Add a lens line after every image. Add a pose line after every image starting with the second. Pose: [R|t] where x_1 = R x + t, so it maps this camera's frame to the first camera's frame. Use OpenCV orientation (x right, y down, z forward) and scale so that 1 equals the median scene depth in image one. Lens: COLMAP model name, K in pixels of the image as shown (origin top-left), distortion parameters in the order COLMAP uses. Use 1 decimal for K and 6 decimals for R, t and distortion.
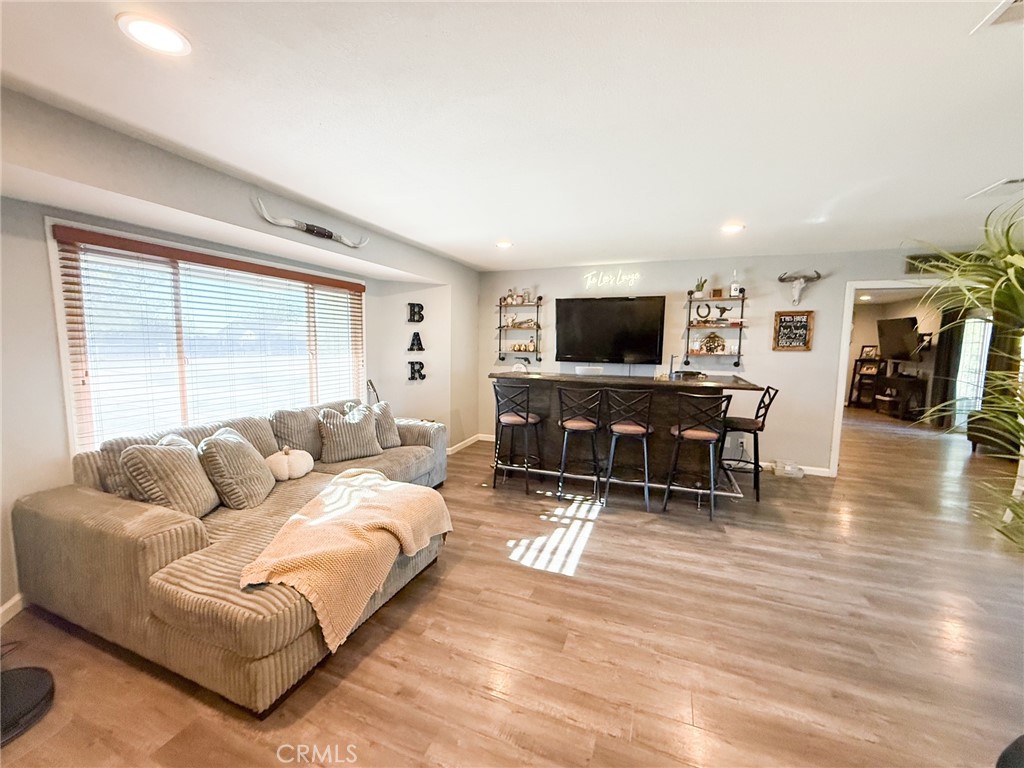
lens RADIAL K [[406.0, 0, 508.6], [0, 406.0, 385.6], [0, 0, 1]] dist [-0.000093, 0.000146]
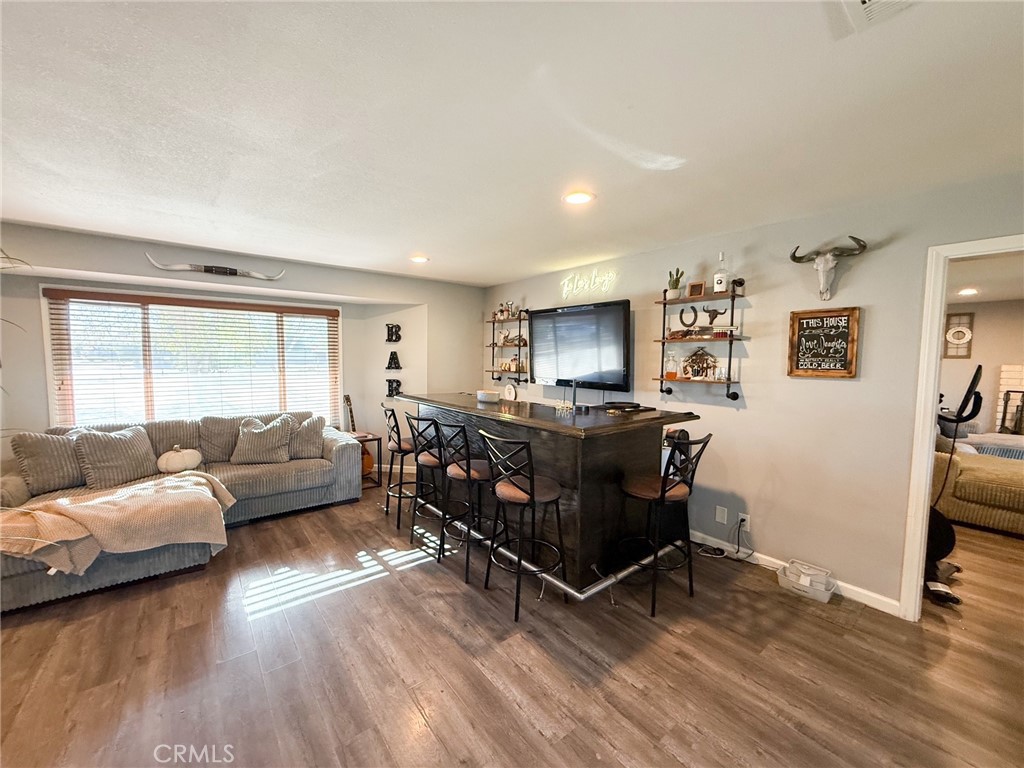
lens RADIAL K [[406.0, 0, 508.6], [0, 406.0, 385.6], [0, 0, 1]] dist [-0.000093, 0.000146]
pose [[0.862680, 0.032780, -0.504687, 0.604334], [-0.052956, 0.998267, -0.025681, -0.035500], [0.502970, 0.048881, 0.862921, 0.273310]]
